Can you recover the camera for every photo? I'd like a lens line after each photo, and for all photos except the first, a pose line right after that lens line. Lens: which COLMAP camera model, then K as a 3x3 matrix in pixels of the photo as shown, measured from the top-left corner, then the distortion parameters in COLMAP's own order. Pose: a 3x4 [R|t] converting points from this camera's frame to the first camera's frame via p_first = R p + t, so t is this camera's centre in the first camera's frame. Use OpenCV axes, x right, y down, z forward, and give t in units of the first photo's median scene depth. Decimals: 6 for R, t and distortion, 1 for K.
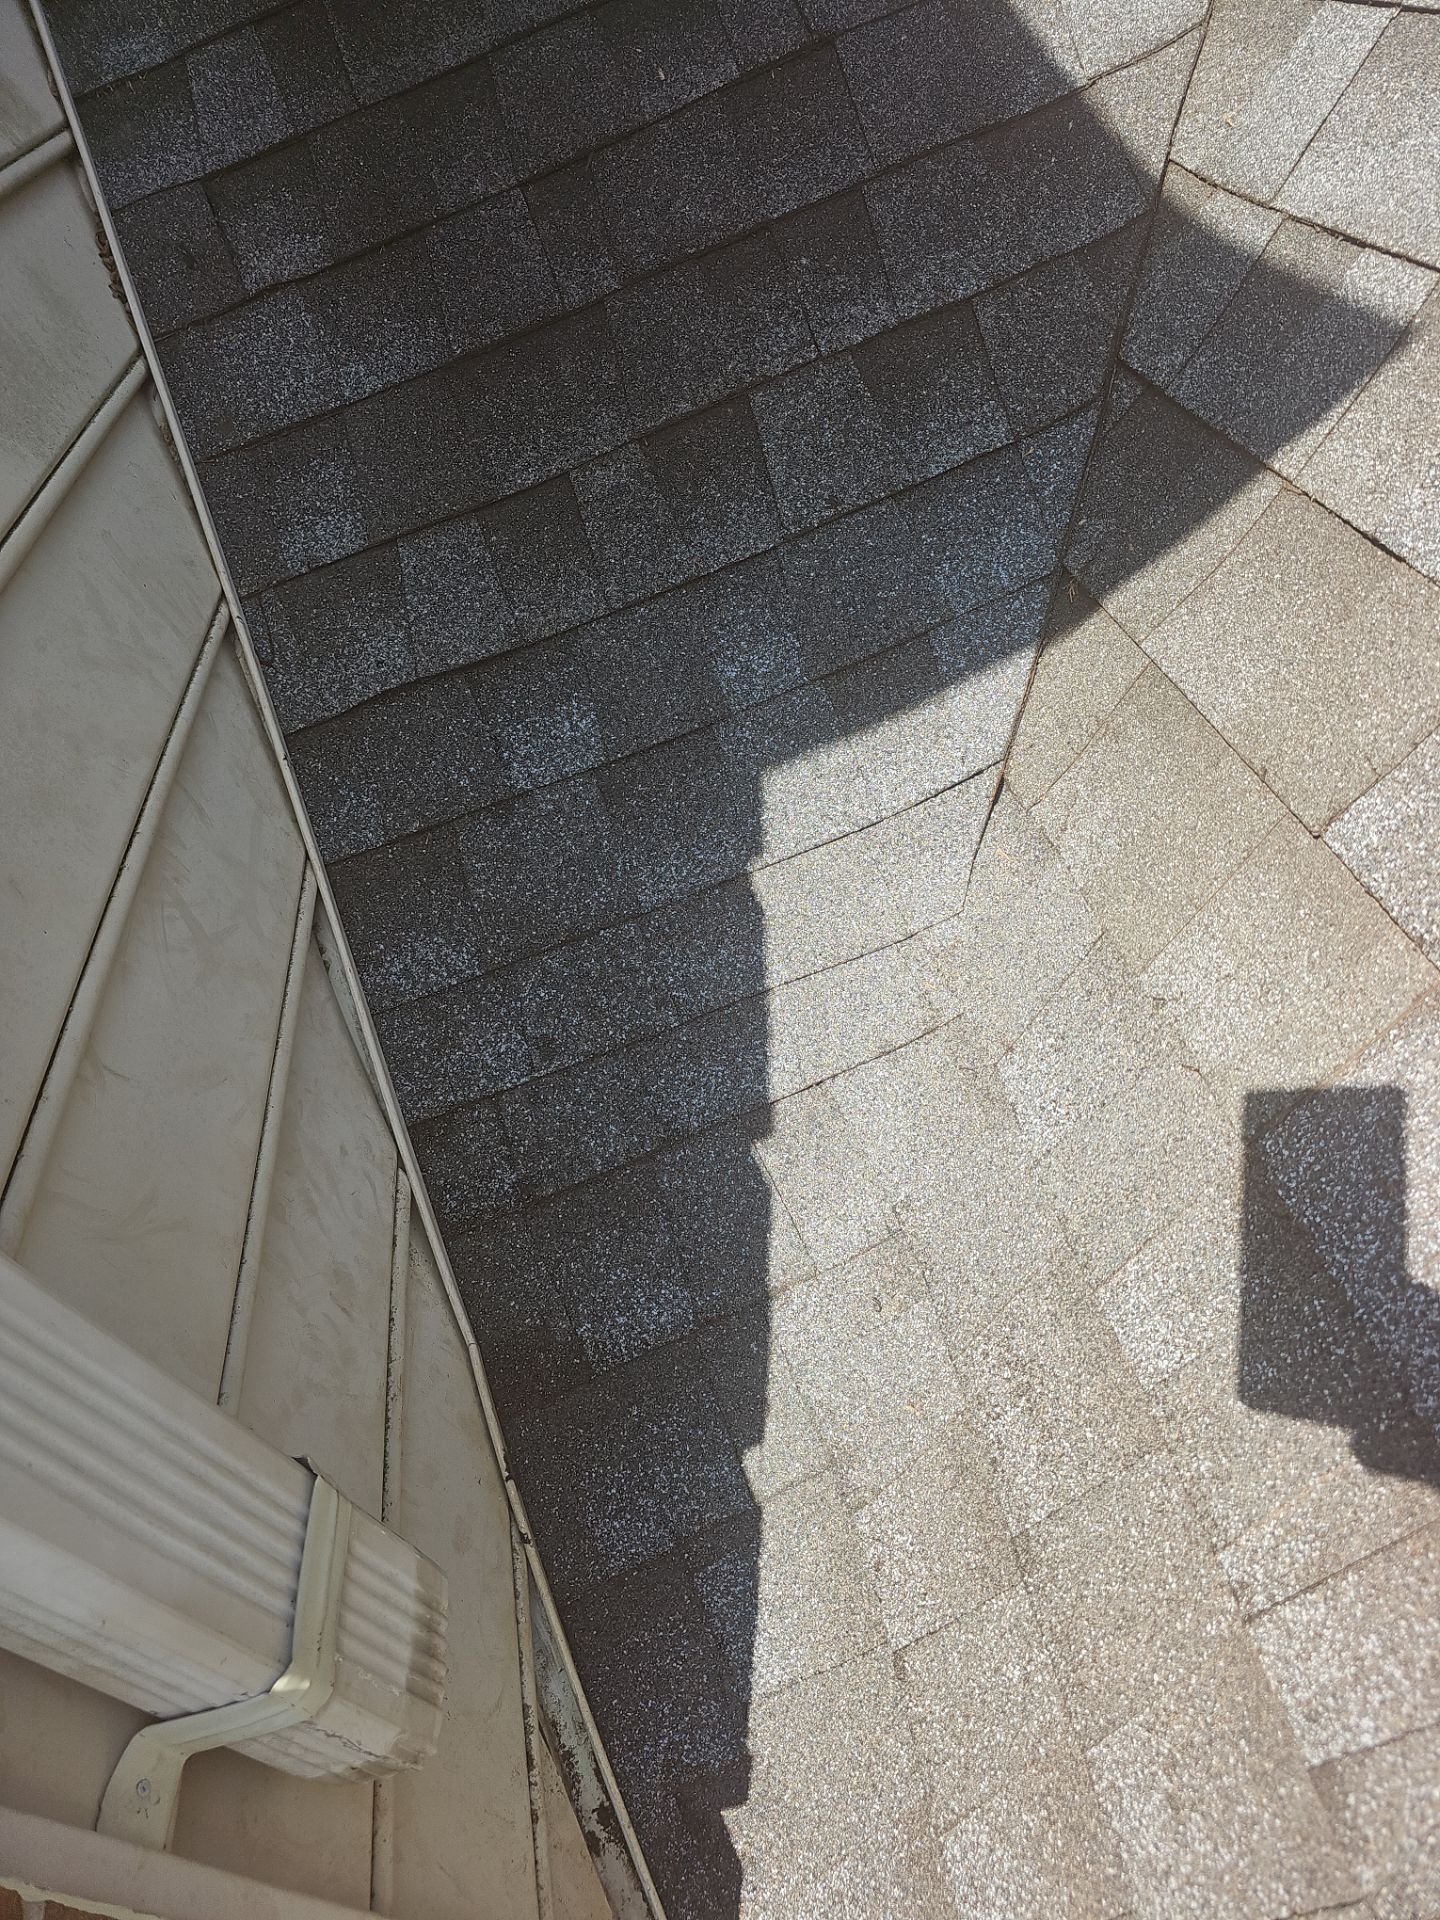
lens RADIAL K [[1245.4, 0, 720.9], [0, 1245.4, 967.4], [0, 0, 1]] dist [0.020085, -0.018720]
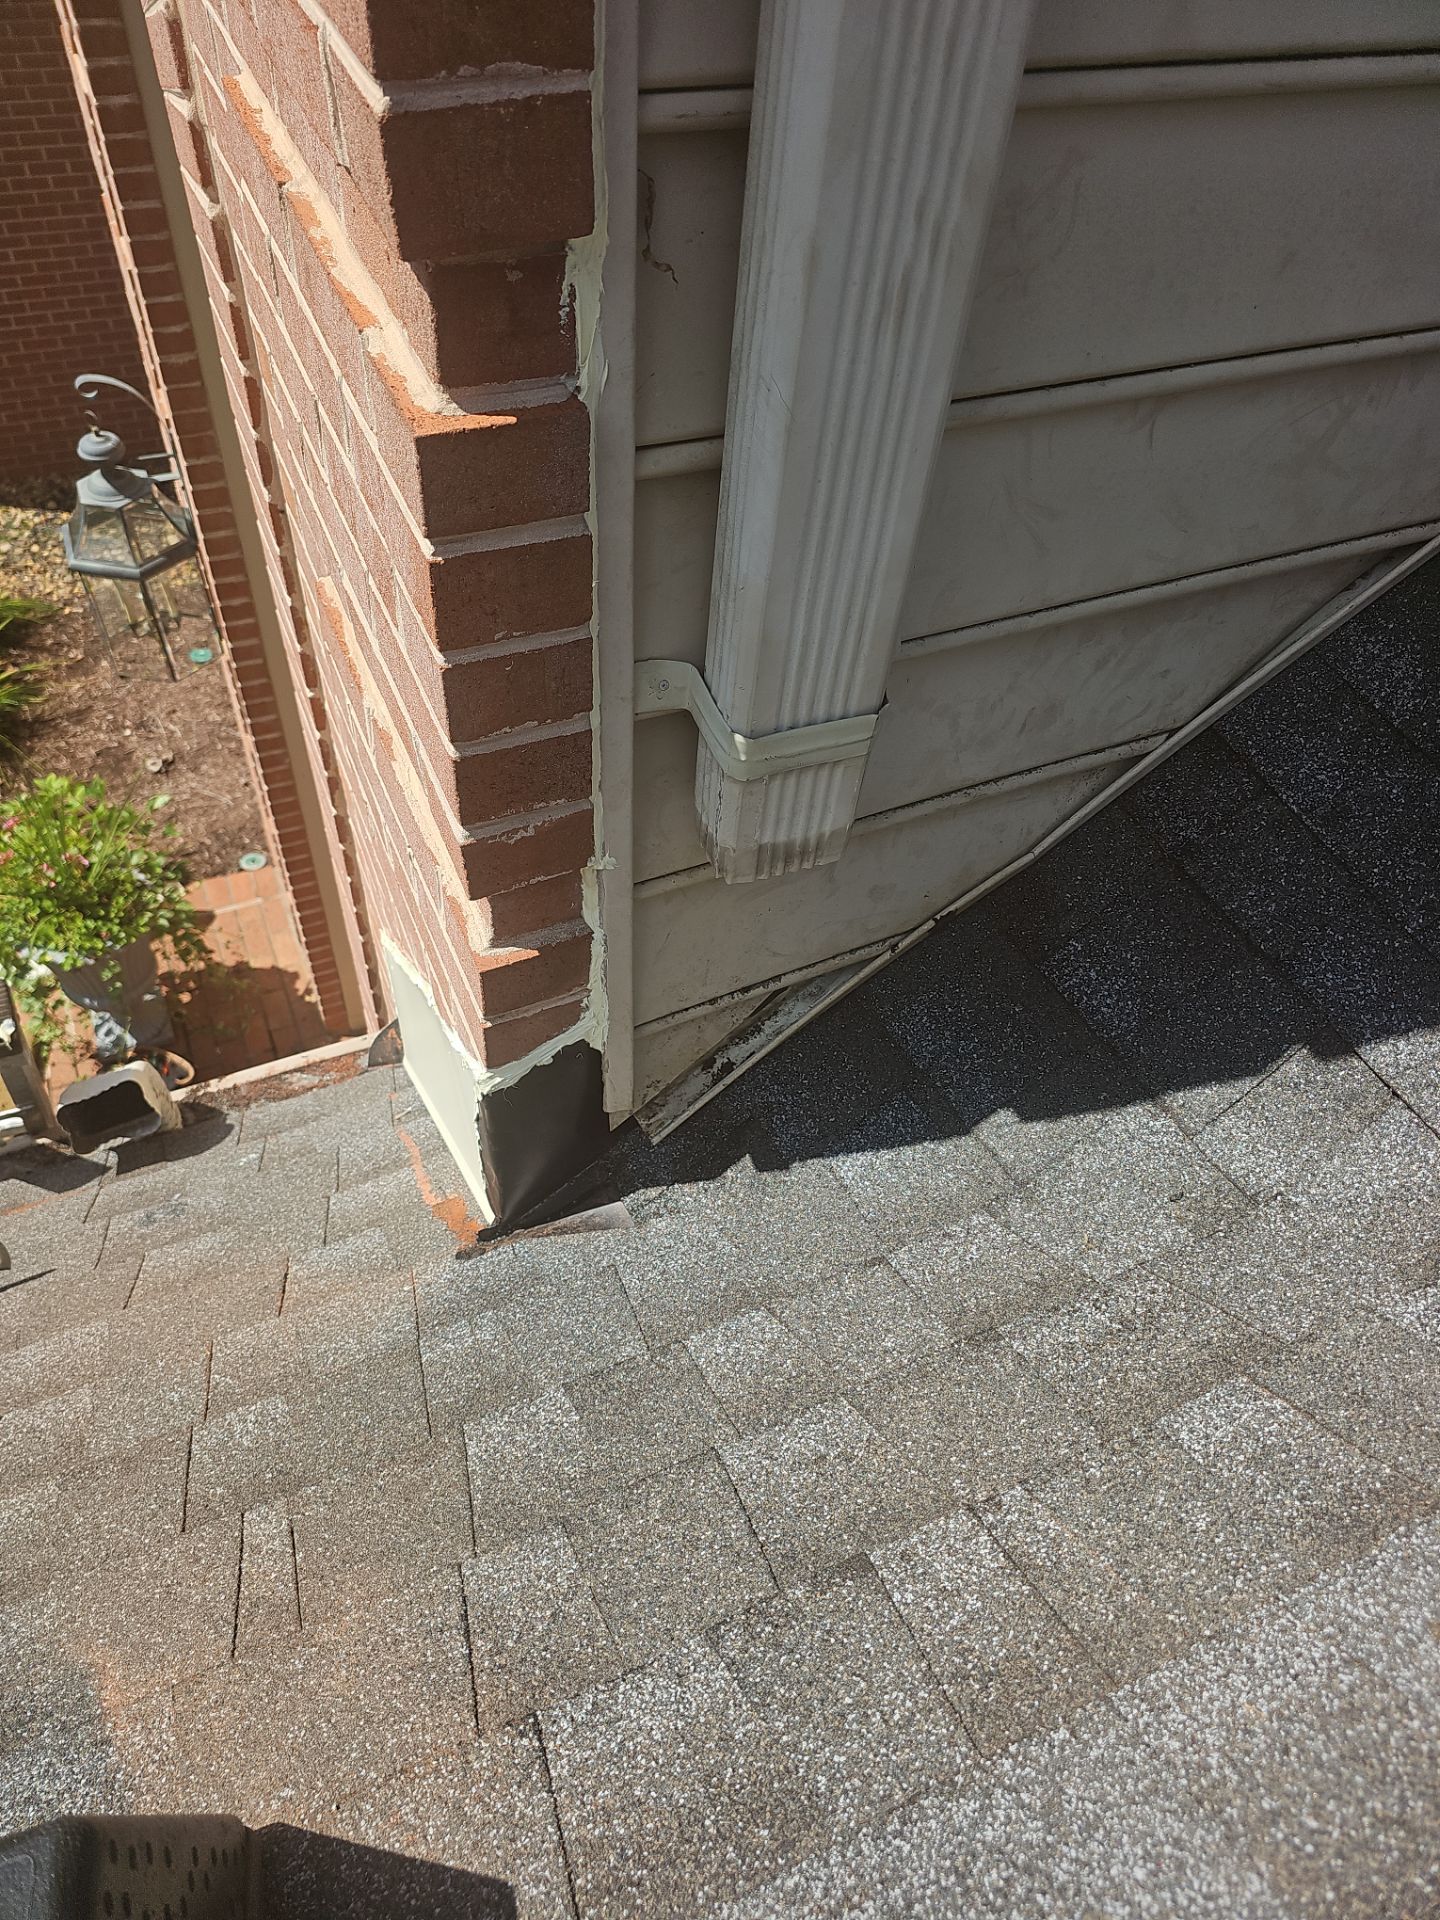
lens RADIAL K [[1208.1, 0, 714.7], [0, 1208.1, 946.0], [0, 0, 1]] dist [0.005656, -0.016509]
pose [[0.201918, 0.937456, -0.283558, 0.152312], [-0.783959, 0.328242, 0.526940, -0.023950], [0.587058, 0.115899, 0.801205, -0.040681]]
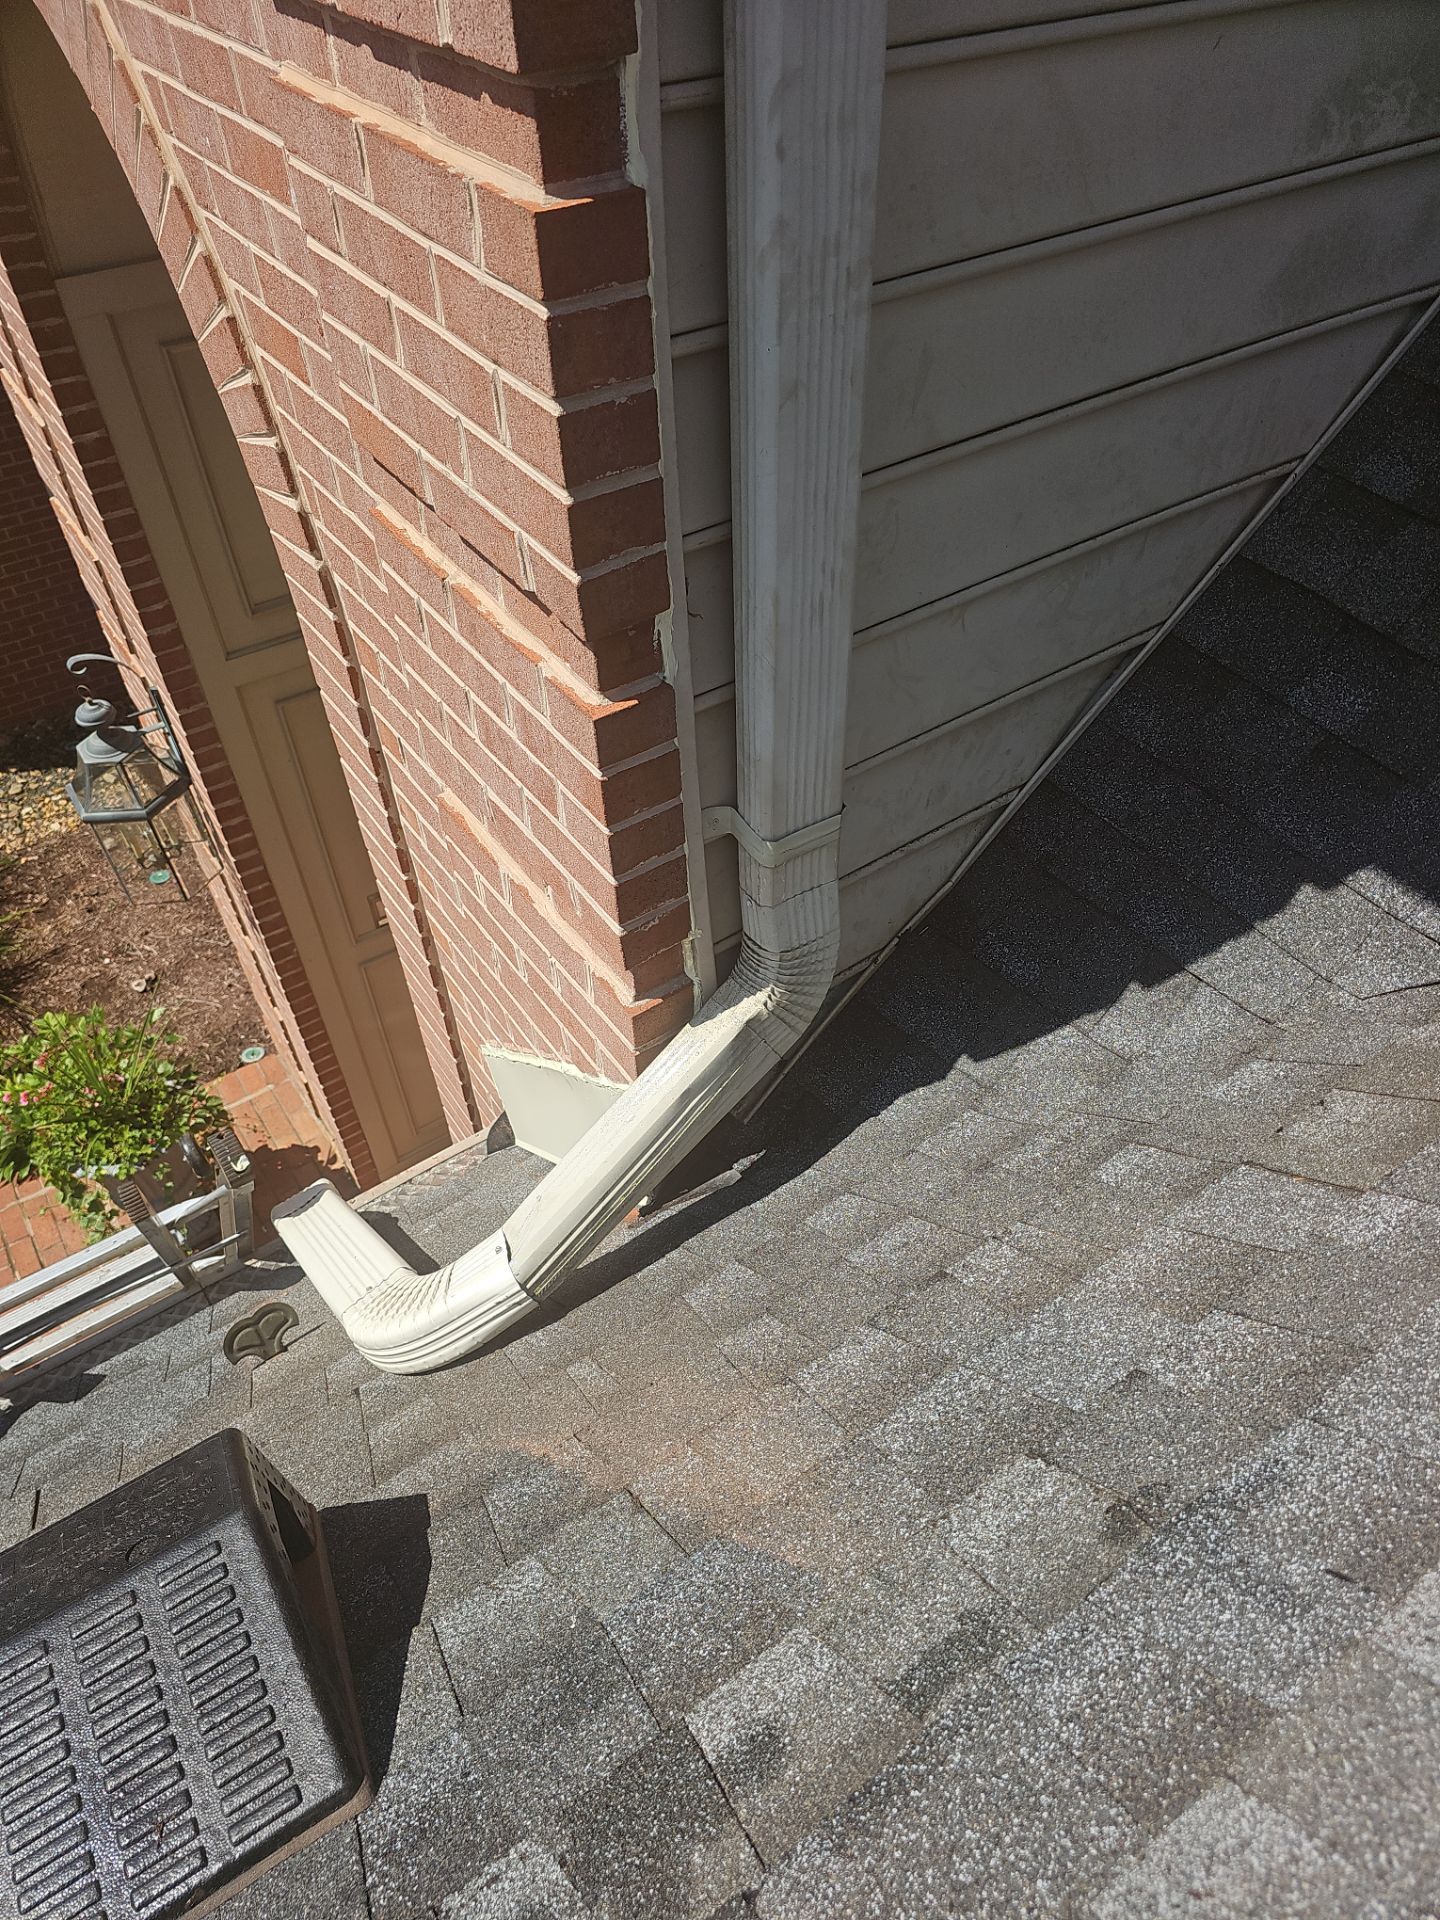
lens RADIAL K [[1245.4, 0, 732.8], [0, 1245.4, 966.8], [0, 0, 1]] dist [0.020085, -0.018720]
pose [[0.404858, 0.850915, -0.334714, 0.397601], [-0.728725, 0.521371, 0.443997, -0.199318], [0.552313, 0.064158, 0.831164, -0.647194]]
